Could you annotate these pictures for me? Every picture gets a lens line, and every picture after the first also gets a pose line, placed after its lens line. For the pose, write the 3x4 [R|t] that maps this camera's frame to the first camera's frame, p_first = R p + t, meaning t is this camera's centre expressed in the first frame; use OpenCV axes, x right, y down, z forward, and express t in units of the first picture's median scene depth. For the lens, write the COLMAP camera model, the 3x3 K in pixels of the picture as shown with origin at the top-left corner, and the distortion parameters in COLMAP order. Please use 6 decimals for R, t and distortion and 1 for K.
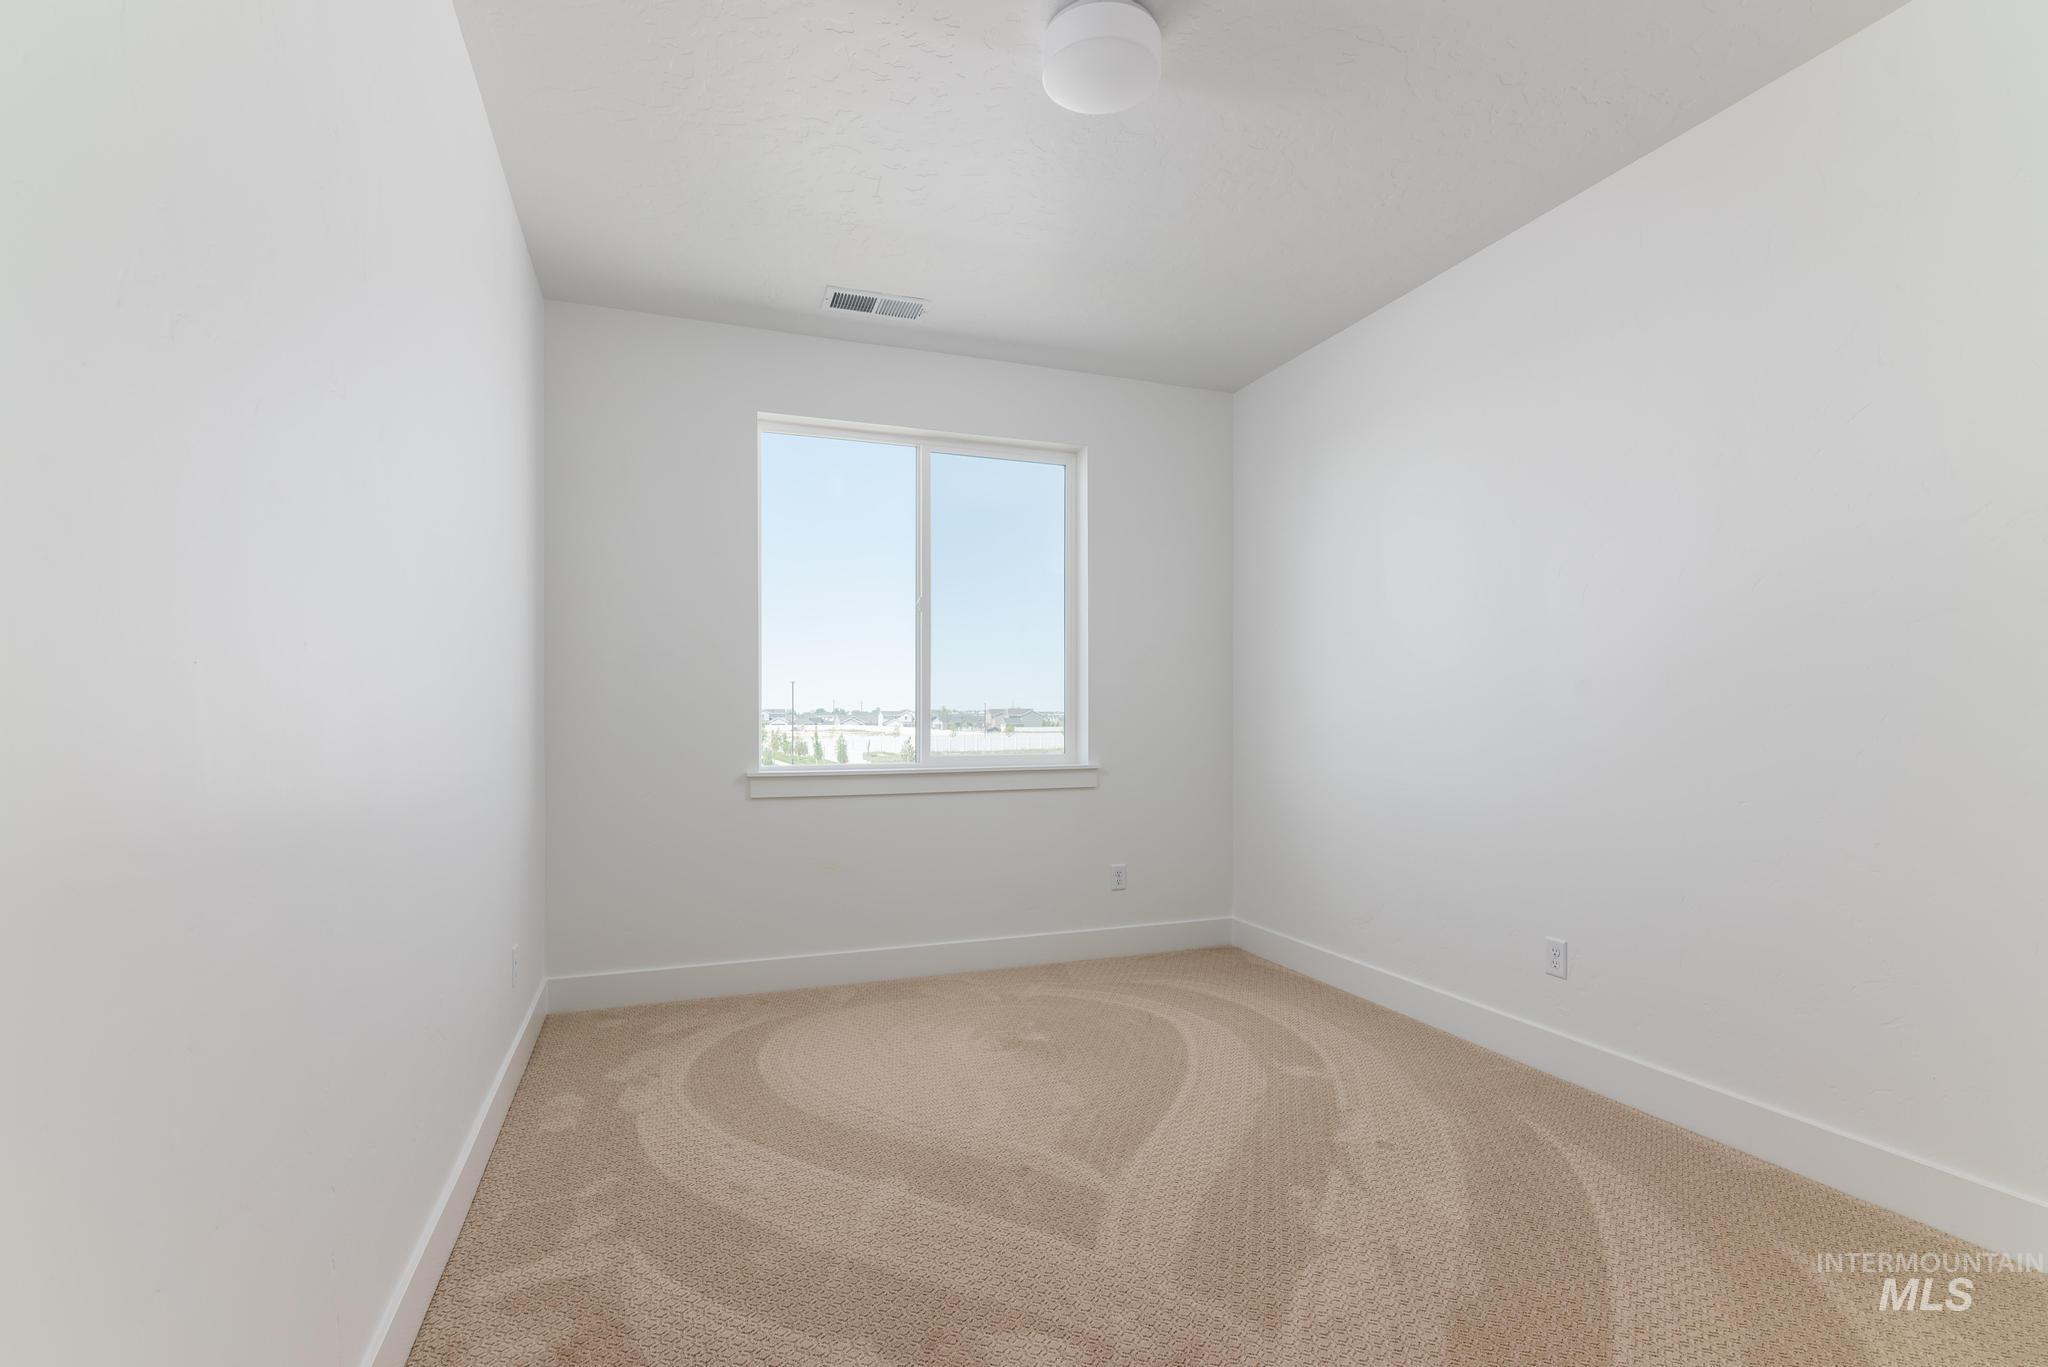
lens RADIAL K [[952.9, 0, 1004.7], [0, 952.9, 733.0], [0, 0, 1]] dist [0.013155, 0.000246]
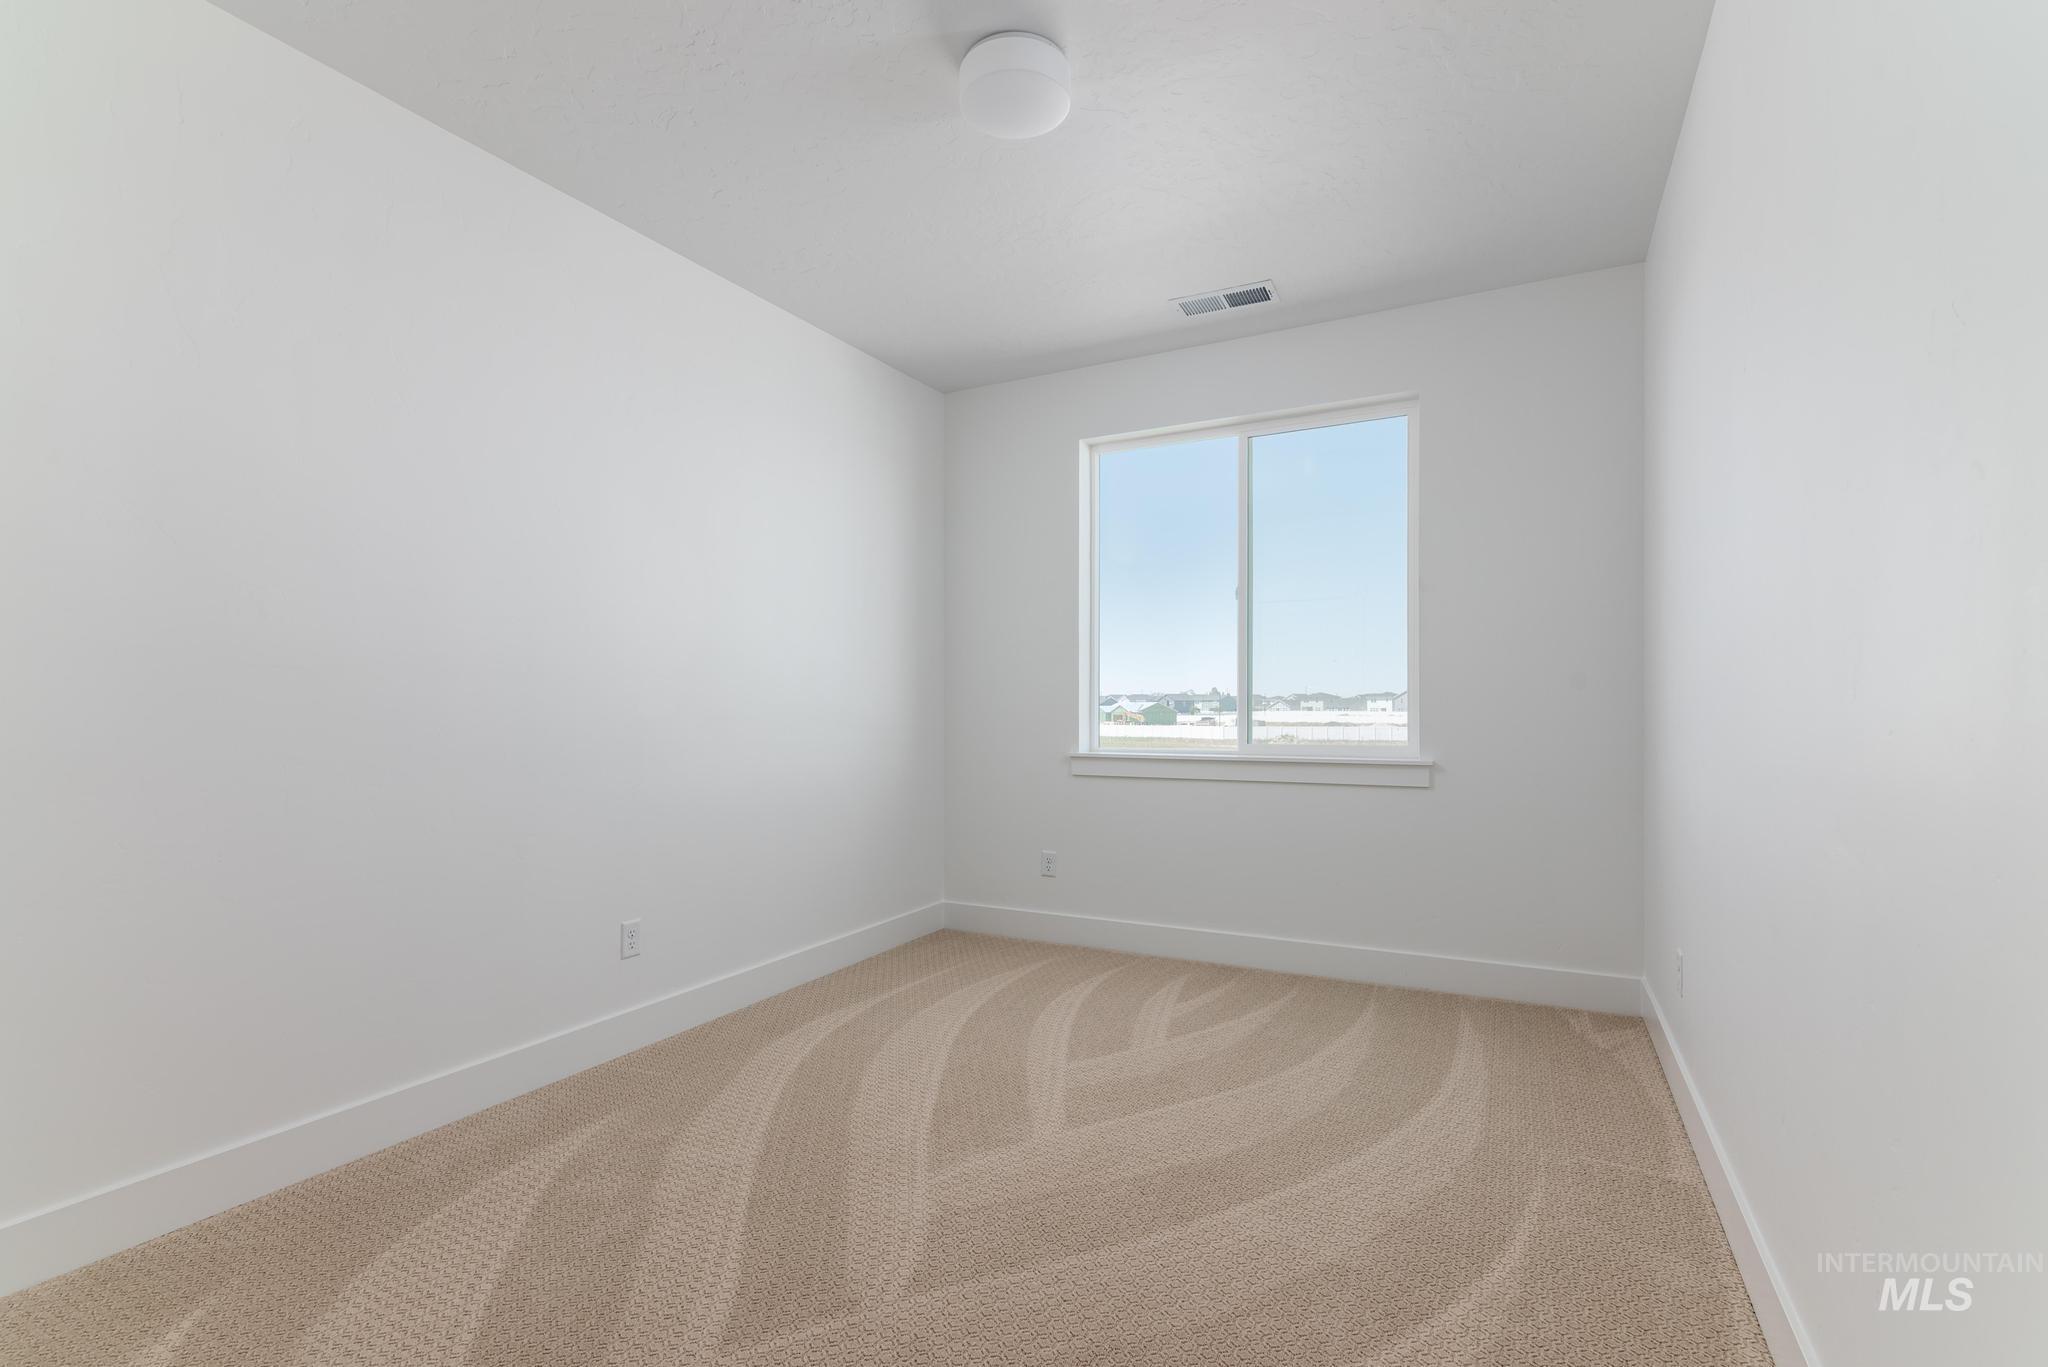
lens RADIAL K [[952.9, 0, 1034.8], [0, 952.9, 690.9], [0, 0, 1]] dist [0.013155, 0.000246]
pose [[0.676551, -0.013549, -0.736271, 0.492238], [-0.007168, 0.999662, -0.024982, -0.004108], [0.736361, 0.022179, 0.676226, 0.172776]]
